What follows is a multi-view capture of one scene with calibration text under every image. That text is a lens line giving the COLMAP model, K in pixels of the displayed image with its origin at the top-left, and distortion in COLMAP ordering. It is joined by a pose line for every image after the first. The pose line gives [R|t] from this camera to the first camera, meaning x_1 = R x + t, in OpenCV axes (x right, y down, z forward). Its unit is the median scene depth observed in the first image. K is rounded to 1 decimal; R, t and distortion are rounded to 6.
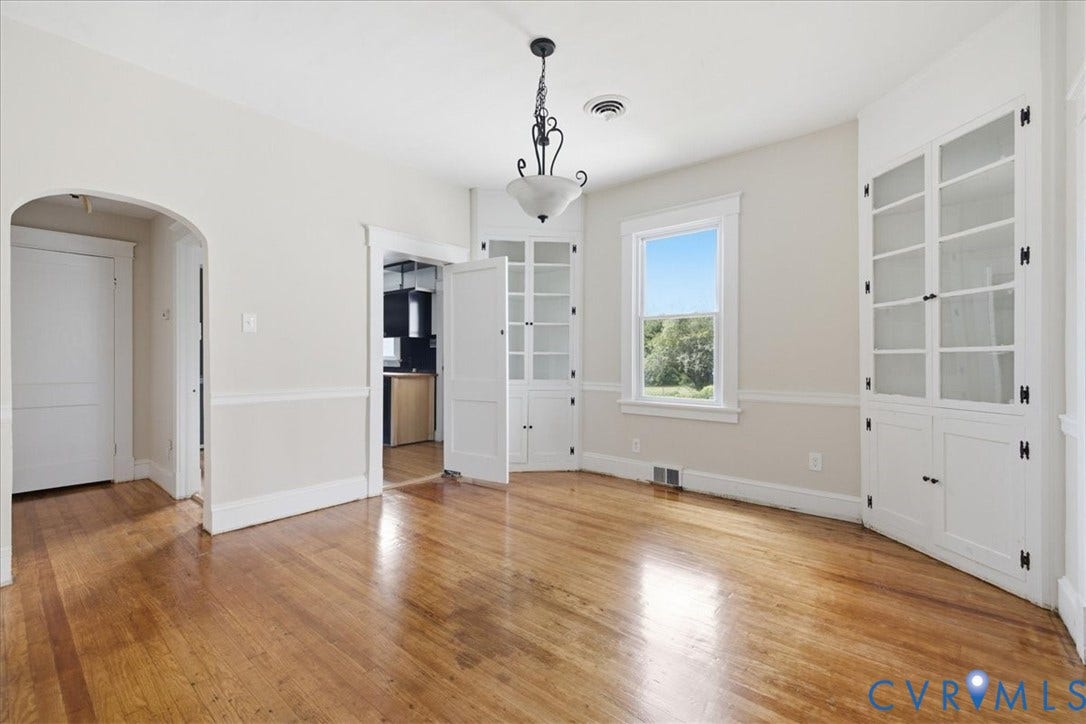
lens RADIAL K [[462.4, 0, 534.5], [0, 462.4, 360.6], [0, 0, 1]] dist [-0.001524, -0.000265]
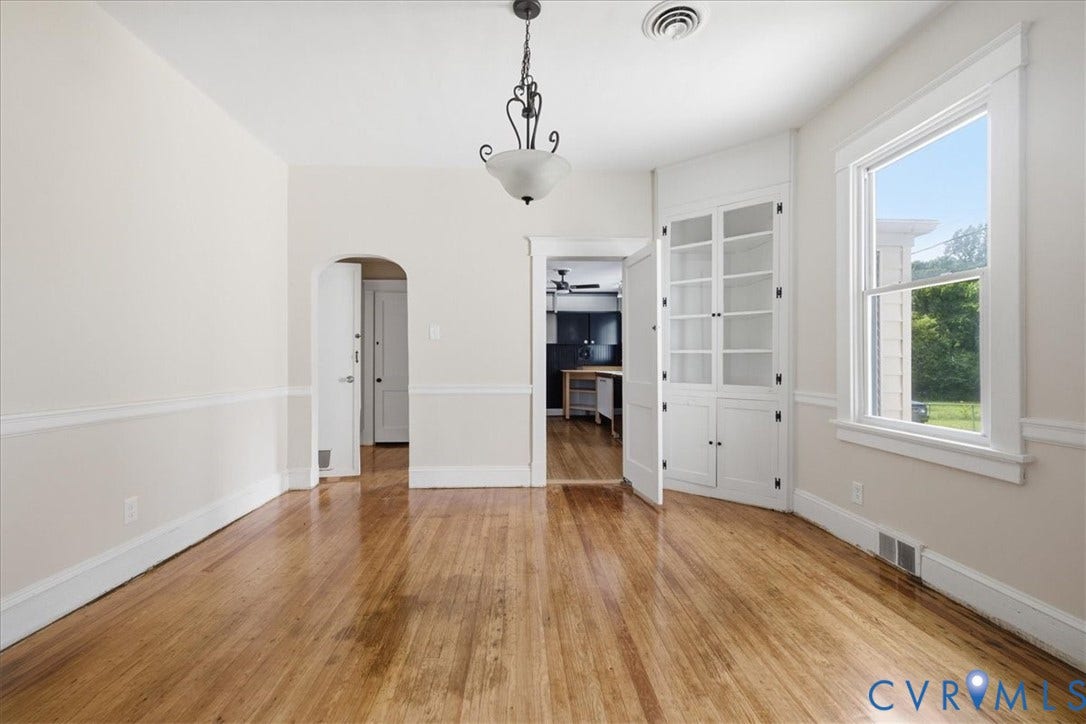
lens RADIAL K [[462.4, 0, 534.5], [0, 462.4, 360.6], [0, 0, 1]] dist [-0.001524, -0.000265]
pose [[0.677629, -0.003174, -0.735397, 0.407604], [0.000646, 0.999993, -0.003721, 0.002695], [0.735403, 0.002047, 0.677627, 0.246251]]
